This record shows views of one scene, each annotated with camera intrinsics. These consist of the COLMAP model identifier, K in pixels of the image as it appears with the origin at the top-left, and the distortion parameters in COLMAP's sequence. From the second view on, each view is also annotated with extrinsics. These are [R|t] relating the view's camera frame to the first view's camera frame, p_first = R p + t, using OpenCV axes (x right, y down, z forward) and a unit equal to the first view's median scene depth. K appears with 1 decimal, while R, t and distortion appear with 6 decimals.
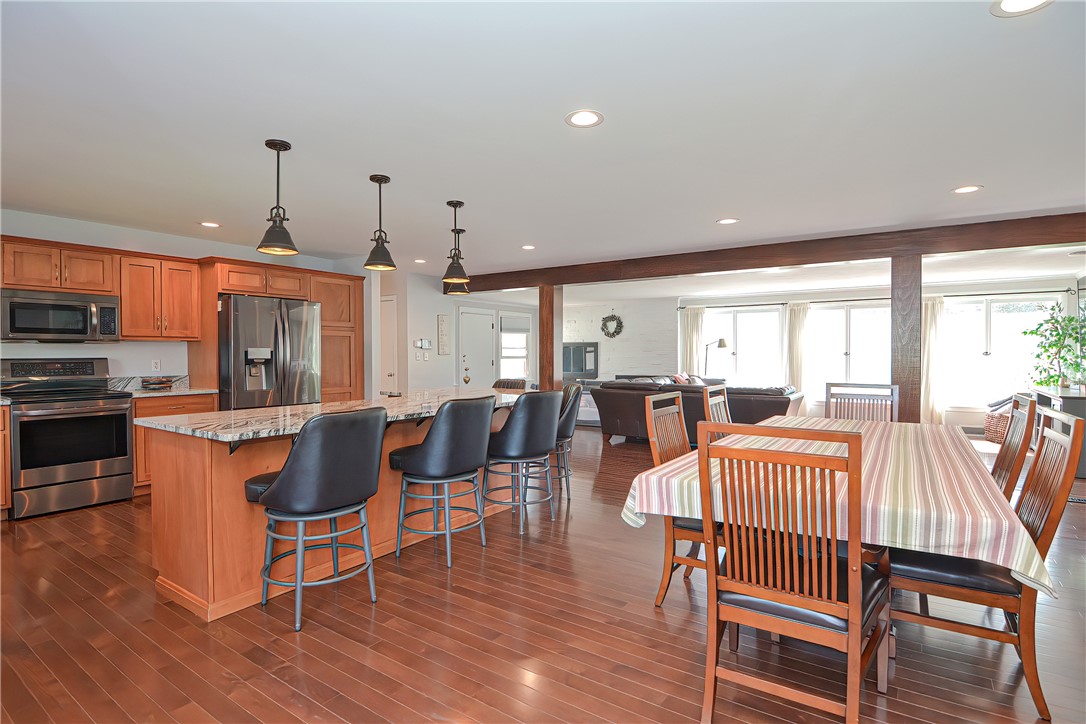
lens RADIAL K [[530.3, 0, 543.0], [0, 530.3, 362.0], [0, 0, 1]] dist [-0.001365, -0.000937]
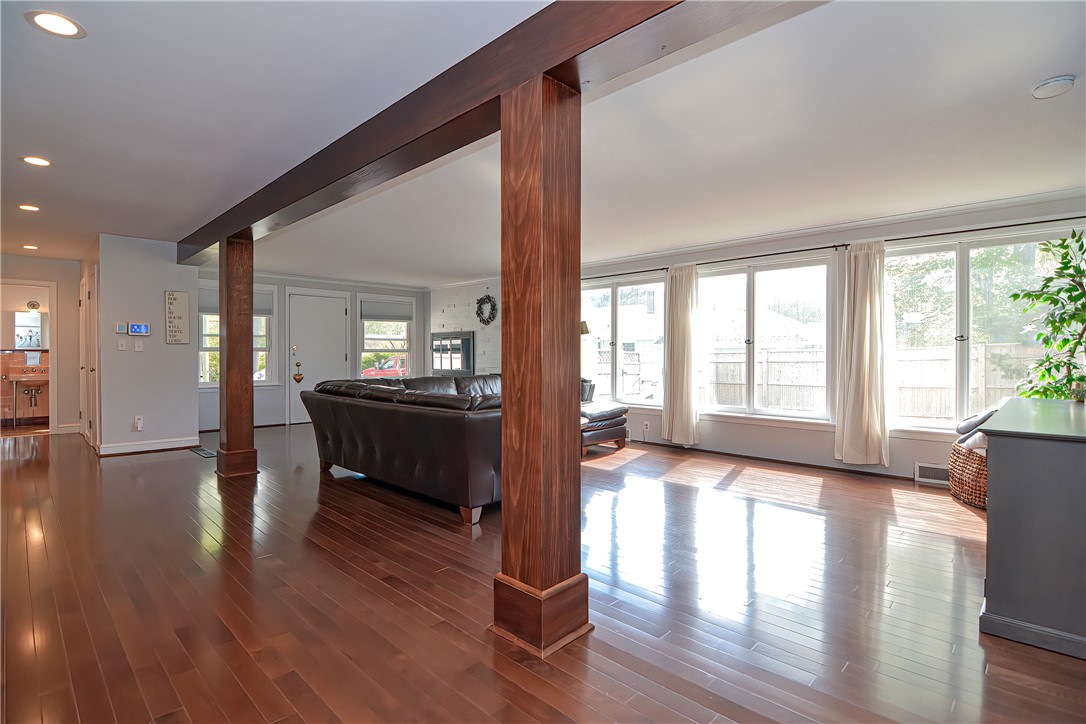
lens RADIAL K [[530.3, 0, 543.0], [0, 530.3, 362.0], [0, 0, 1]] dist [-0.001365, -0.000937]
pose [[0.985165, 0.003863, -0.171569, 0.424521], [-0.003964, 0.999992, -0.000243, 0.009682], [0.171567, 0.000919, 0.985172, 0.315595]]
